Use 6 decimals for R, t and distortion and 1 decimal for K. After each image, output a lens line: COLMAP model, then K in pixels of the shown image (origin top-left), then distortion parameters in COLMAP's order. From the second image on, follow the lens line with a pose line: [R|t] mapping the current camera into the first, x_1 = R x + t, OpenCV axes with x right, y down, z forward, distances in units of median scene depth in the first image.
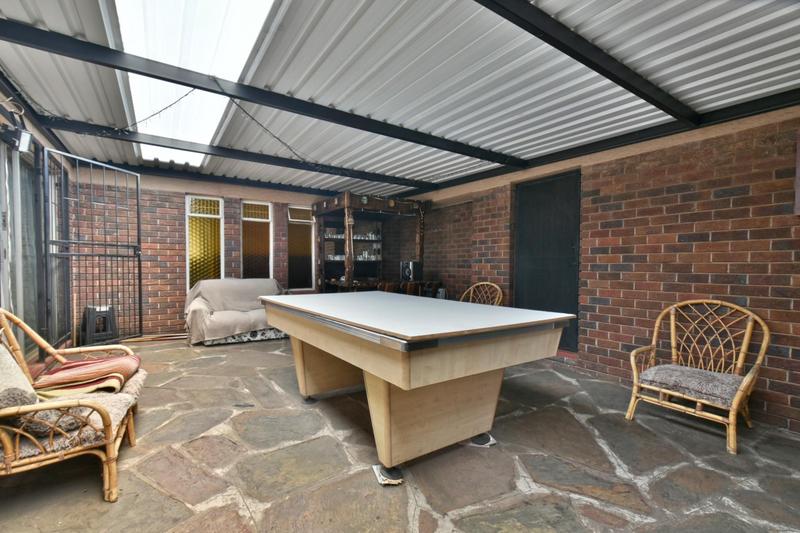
lens RADIAL K [[359.8, 0, 400.2], [0, 359.8, 271.5], [0, 0, 1]] dist [0.002031, 0.000390]
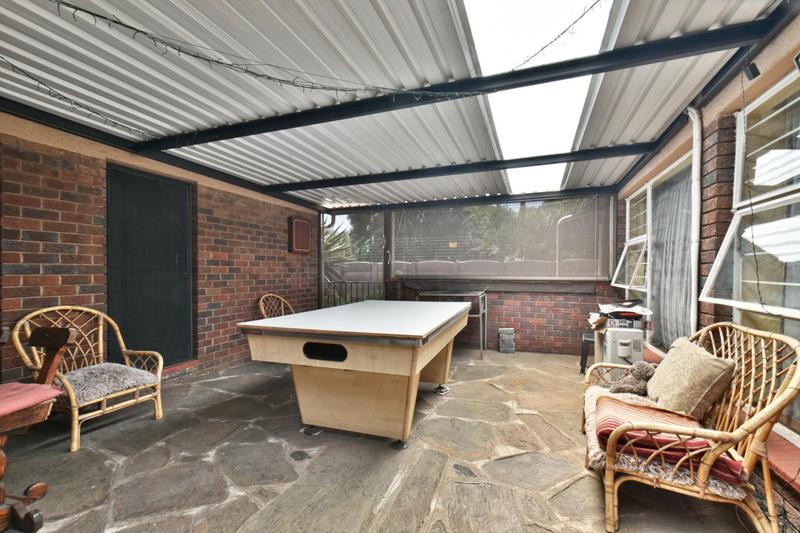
lens RADIAL K [[359.8, 0, 399.1], [0, 359.8, 264.3], [0, 0, 1]] dist [0.002031, 0.000390]
pose [[-0.585946, 0.009837, 0.810290, -0.744456], [0.009032, 0.999943, -0.005607, -0.040471], [-0.810300, 0.004033, -0.586002, 1.192921]]
